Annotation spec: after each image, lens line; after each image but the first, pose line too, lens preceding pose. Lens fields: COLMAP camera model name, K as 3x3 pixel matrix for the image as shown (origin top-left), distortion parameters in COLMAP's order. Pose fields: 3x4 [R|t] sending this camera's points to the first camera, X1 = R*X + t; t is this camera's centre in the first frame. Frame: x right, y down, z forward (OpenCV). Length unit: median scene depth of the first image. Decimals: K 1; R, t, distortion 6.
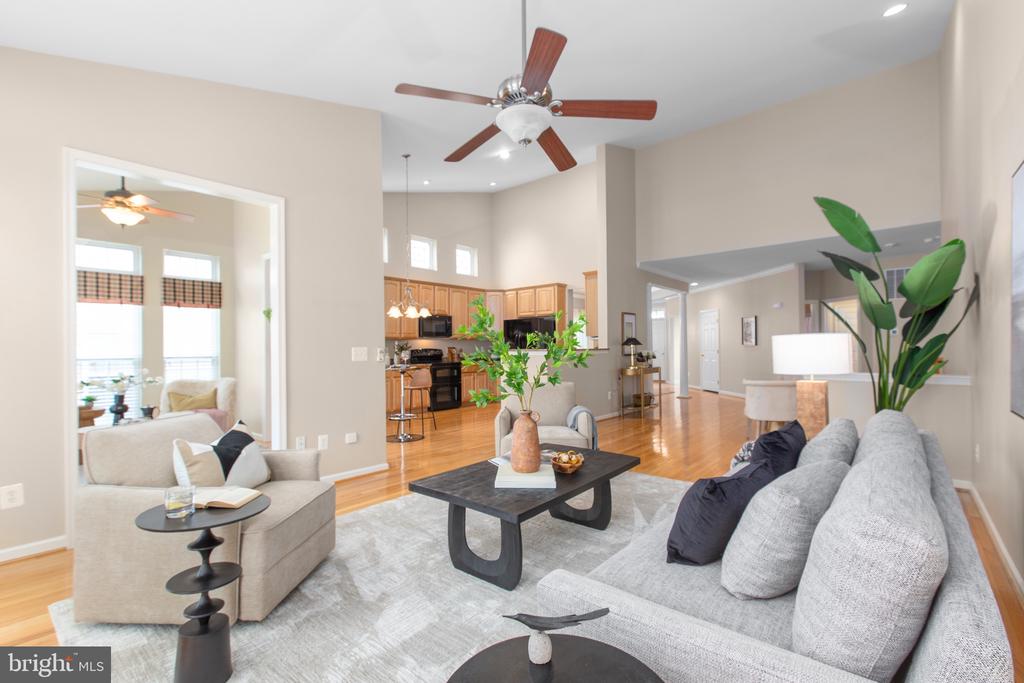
lens RADIAL K [[454.9, 0, 510.8], [0, 454.9, 345.7], [0, 0, 1]] dist [-0.002019, 0.001323]
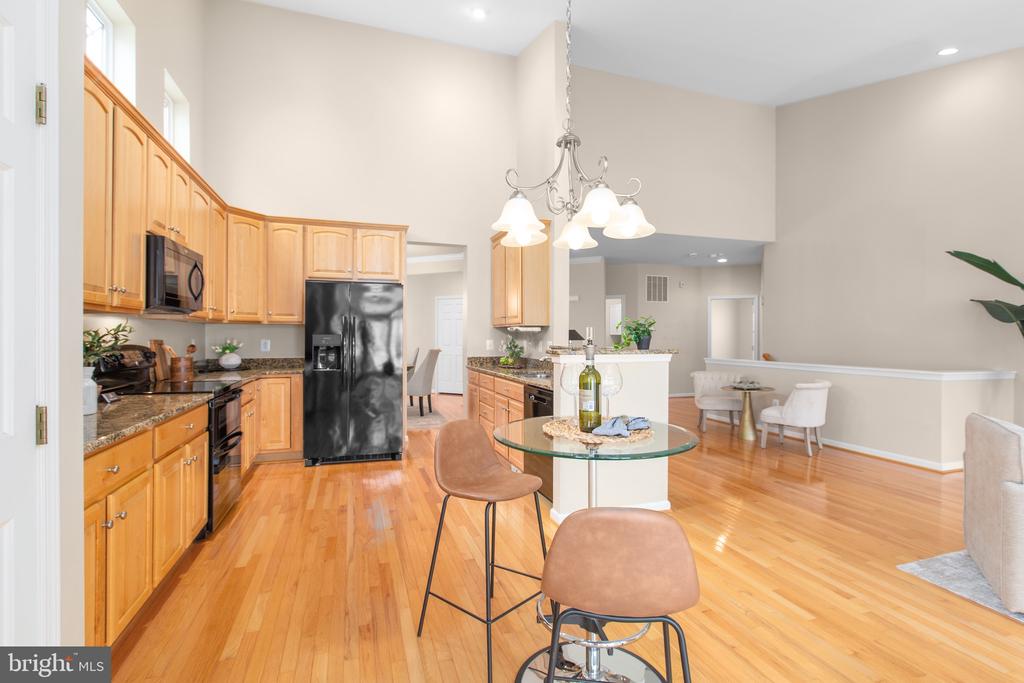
lens RADIAL K [[478.6, 0, 511.8], [0, 478.6, 335.2], [0, 0, 1]] dist [-0.003037, -0.000452]
pose [[0.514118, 0.013206, 0.857618, -0.340702], [-0.012773, 0.999888, -0.007740, -0.002047], [-0.857624, -0.006975, 0.514229, 0.606139]]
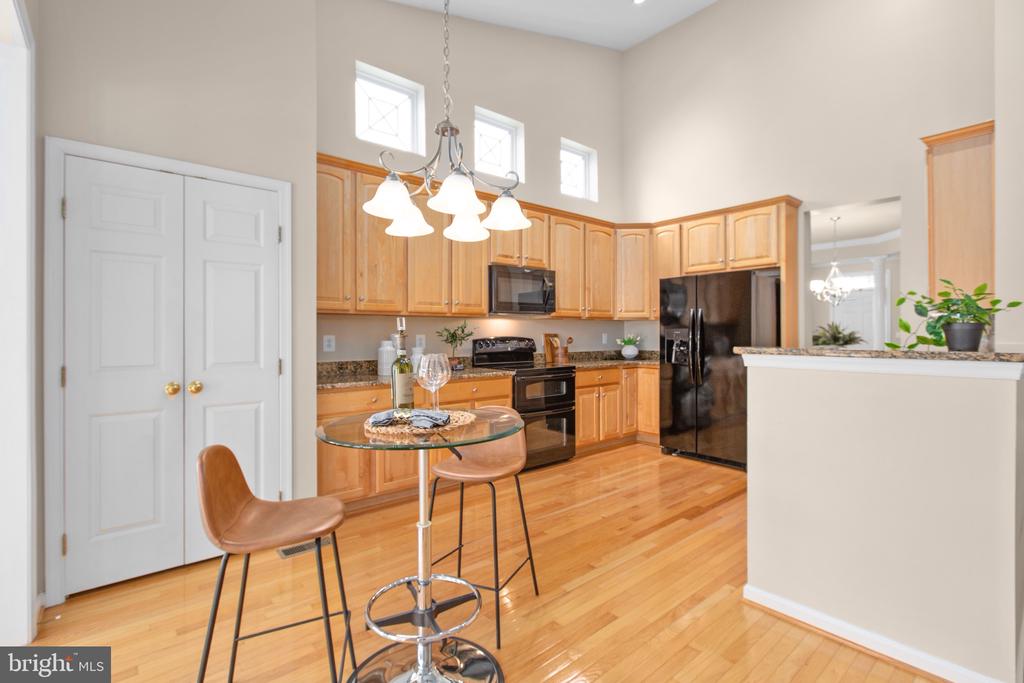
lens RADIAL K [[478.6, 0, 514.0], [0, 478.6, 331.3], [0, 0, 1]] dist [-0.003037, -0.000452]
pose [[0.988581, 0.006884, -0.150536, -0.098373], [-0.006263, 0.999970, 0.004595, -0.002345], [0.150563, -0.003600, 0.988594, 0.496948]]
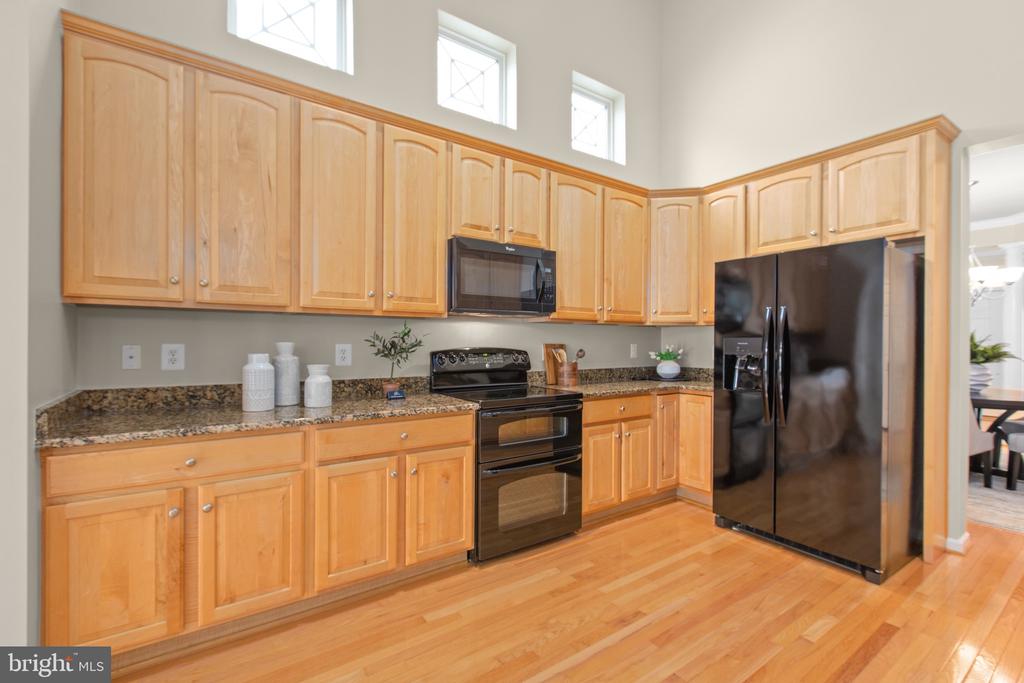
lens RADIAL K [[454.9, 0, 509.2], [0, 454.9, 342.8], [0, 0, 1]] dist [-0.002019, 0.001323]
pose [[0.968119, 0.015453, -0.250013, -0.080746], [-0.012961, 0.999849, 0.011612, -0.001943], [0.250155, -0.008001, 0.968173, 0.687857]]
